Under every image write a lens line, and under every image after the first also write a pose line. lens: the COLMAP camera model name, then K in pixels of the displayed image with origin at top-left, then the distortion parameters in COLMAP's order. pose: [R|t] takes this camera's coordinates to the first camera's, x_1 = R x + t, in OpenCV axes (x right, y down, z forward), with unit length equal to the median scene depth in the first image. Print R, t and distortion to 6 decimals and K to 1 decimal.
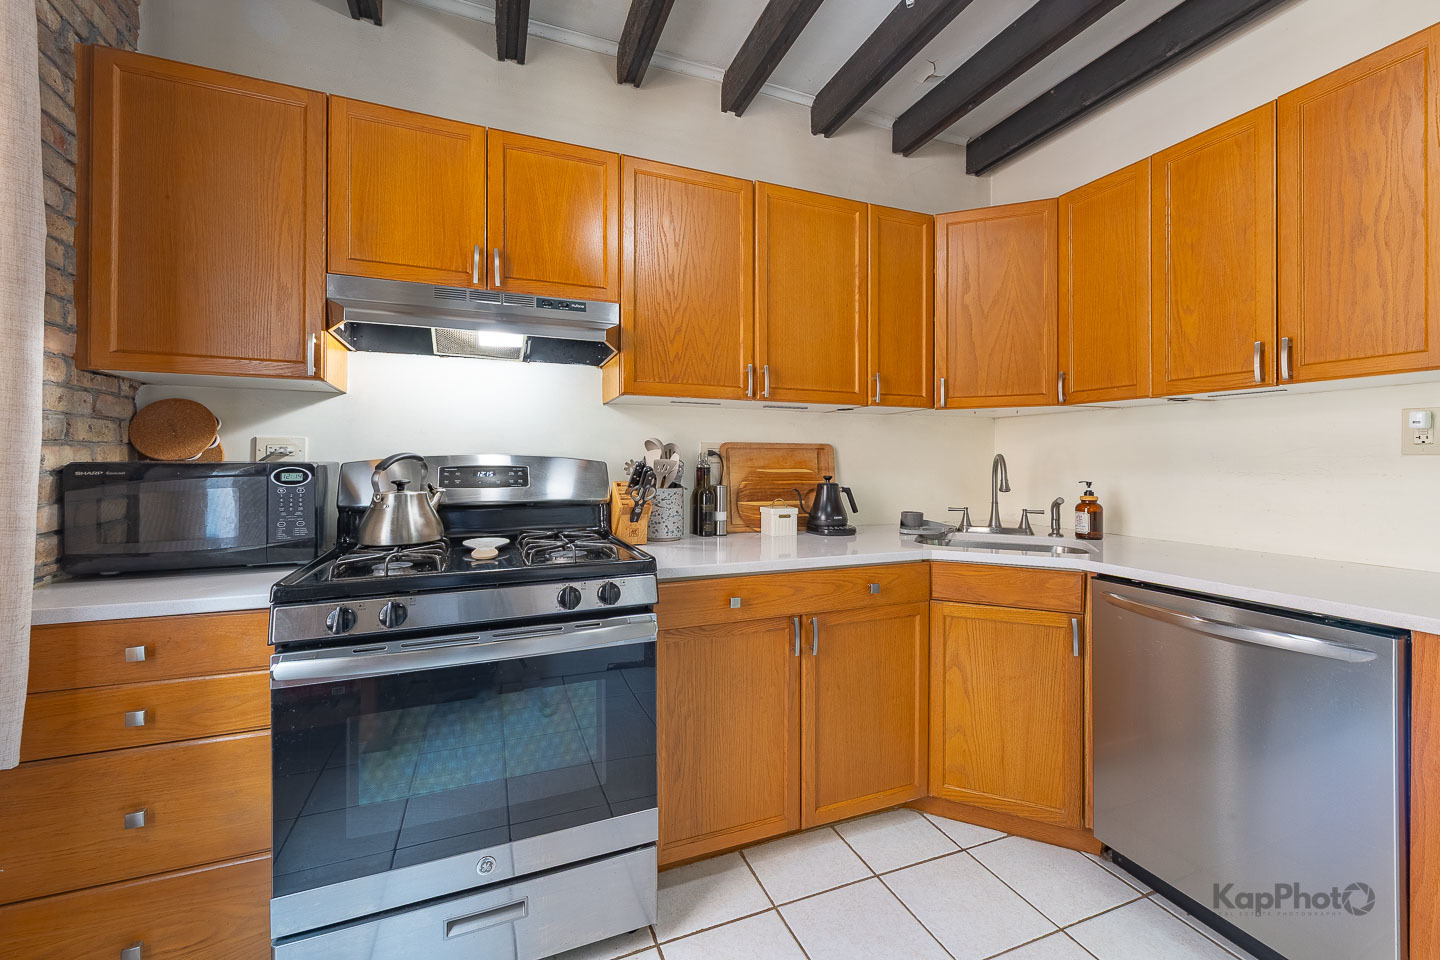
lens RADIAL K [[579.6, 0, 723.6], [0, 579.6, 457.4], [0, 0, 1]] dist [0.001758, 0.000128]
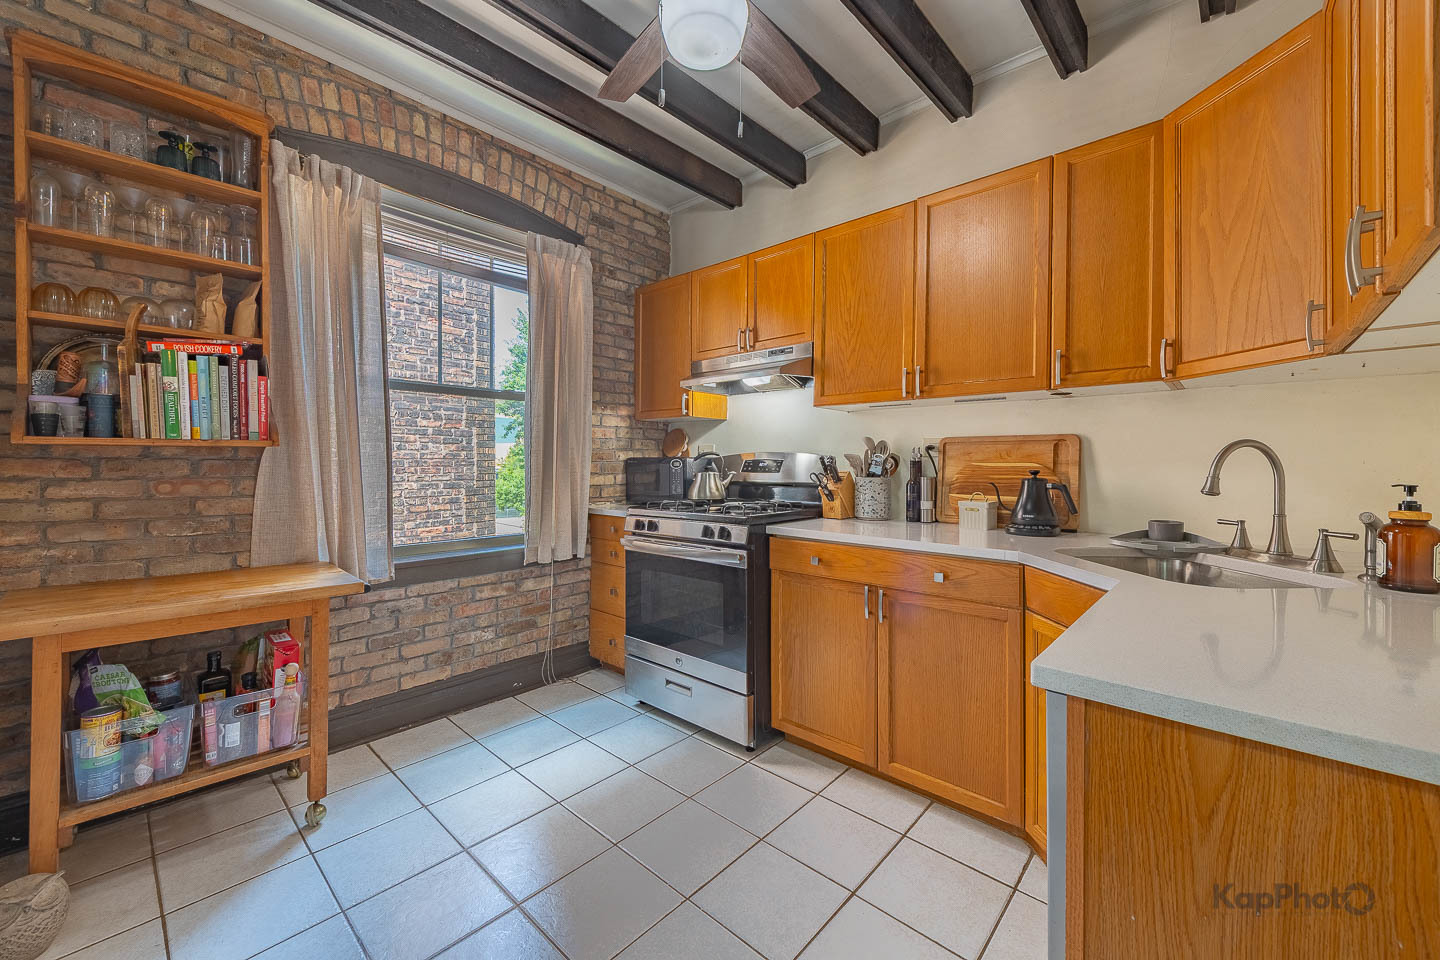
lens RADIAL K [[598.3, 0, 737.8], [0, 598.3, 469.3], [0, 0, 1]] dist [0.001875, 0.000340]
pose [[0.416275, 0.009077, -0.909194, 0.988901], [0.002900, 0.999932, 0.011311, 0.021727], [0.909234, -0.007345, 0.416220, 0.227235]]
